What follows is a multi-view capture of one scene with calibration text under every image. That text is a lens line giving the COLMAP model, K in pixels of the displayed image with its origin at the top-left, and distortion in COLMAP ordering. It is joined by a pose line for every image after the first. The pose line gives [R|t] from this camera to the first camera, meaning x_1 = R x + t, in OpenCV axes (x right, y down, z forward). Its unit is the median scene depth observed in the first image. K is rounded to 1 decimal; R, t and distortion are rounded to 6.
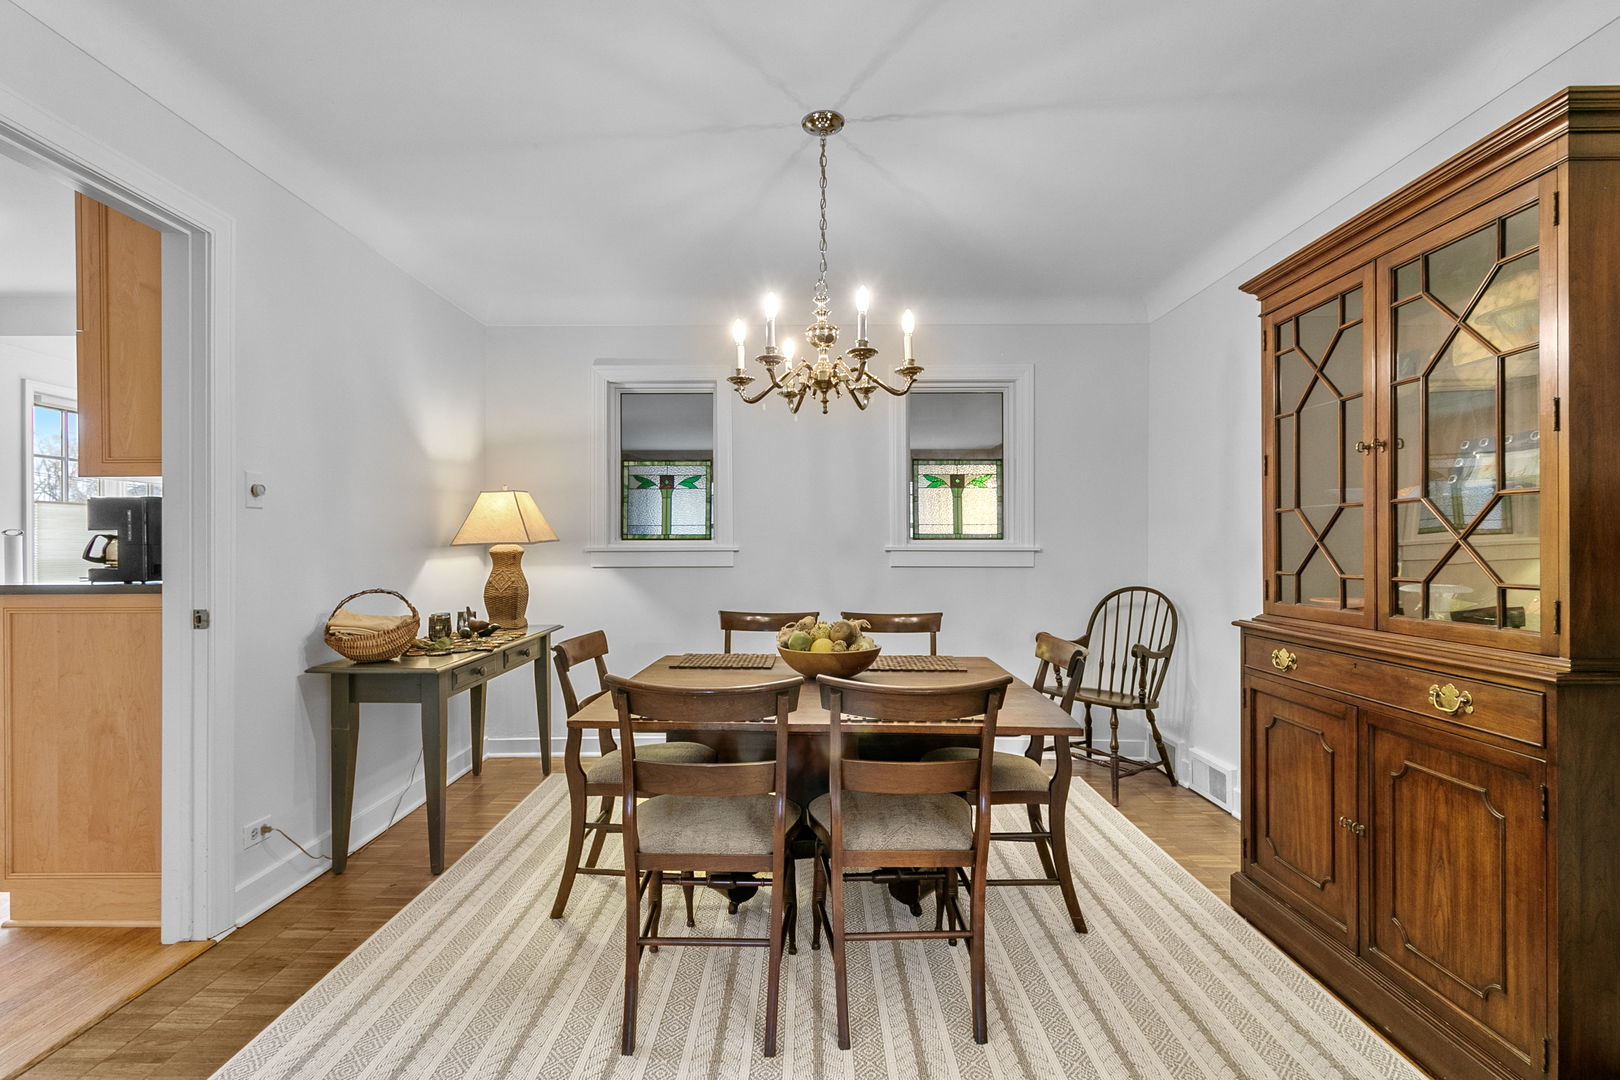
lens RADIAL K [[751.3, 0, 801.1], [0, 751.3, 546.8], [0, 0, 1]] dist [-0.002081, 0.003473]
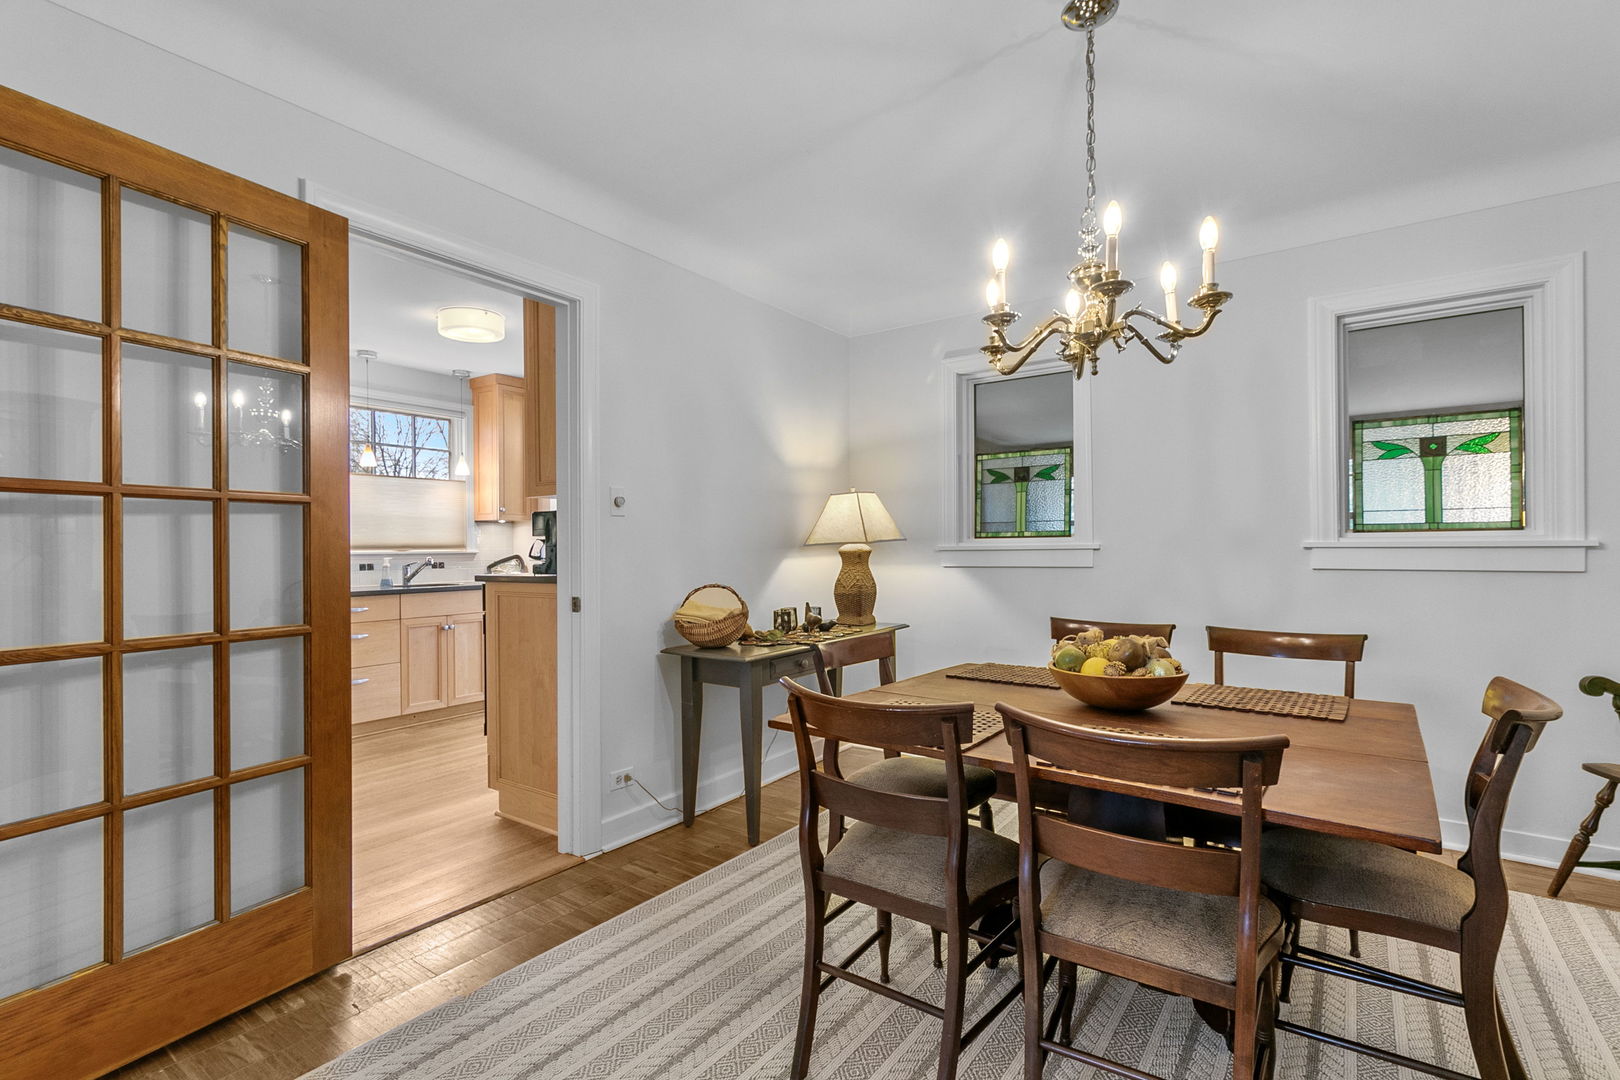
lens RADIAL K [[751.3, 0, 808.7], [0, 751.3, 547.9], [0, 0, 1]] dist [-0.002081, 0.003473]
pose [[0.815671, -0.007006, -0.578473, 0.212077], [0.007490, 0.999971, -0.001550, 0.004455], [0.578467, -0.003068, 0.815700, 0.152921]]
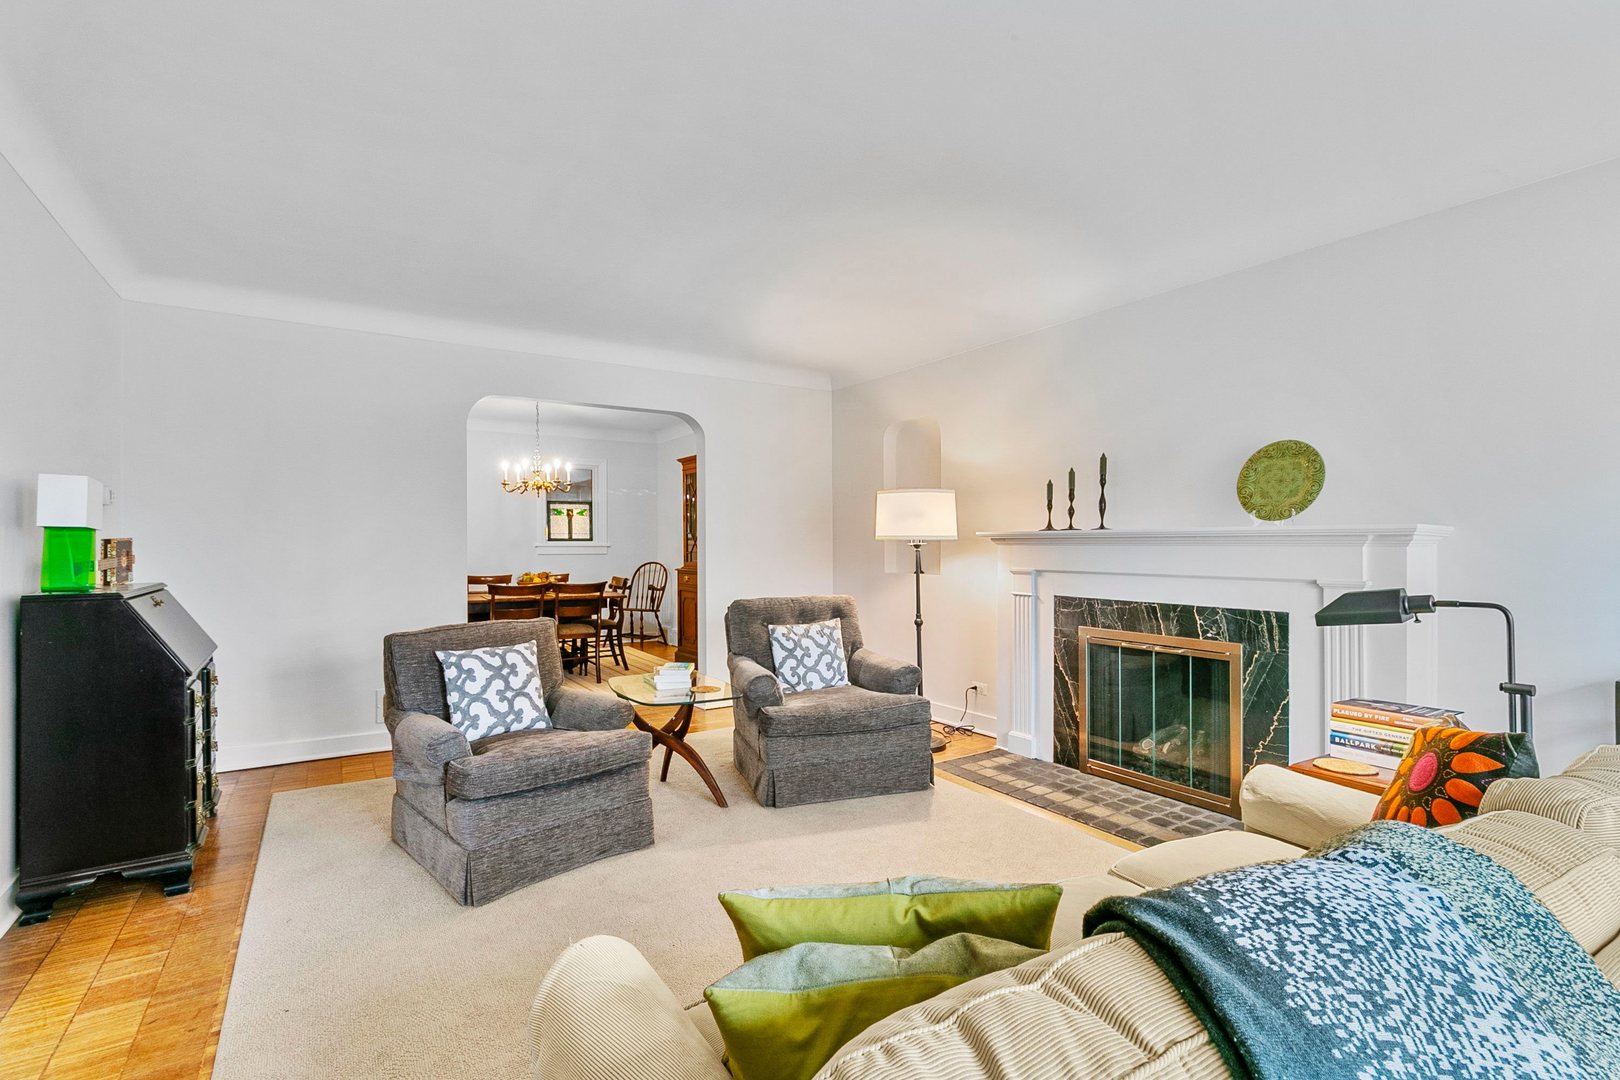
lens RADIAL K [[751.3, 0, 824.0], [0, 751.3, 545.3], [0, 0, 1]] dist [-0.002081, 0.003473]
pose [[0.821740, -0.006450, 0.569827, -0.606390], [0.003759, 0.999976, 0.005900, -0.011002], [-0.569851, -0.002706, 0.821744, -1.682489]]
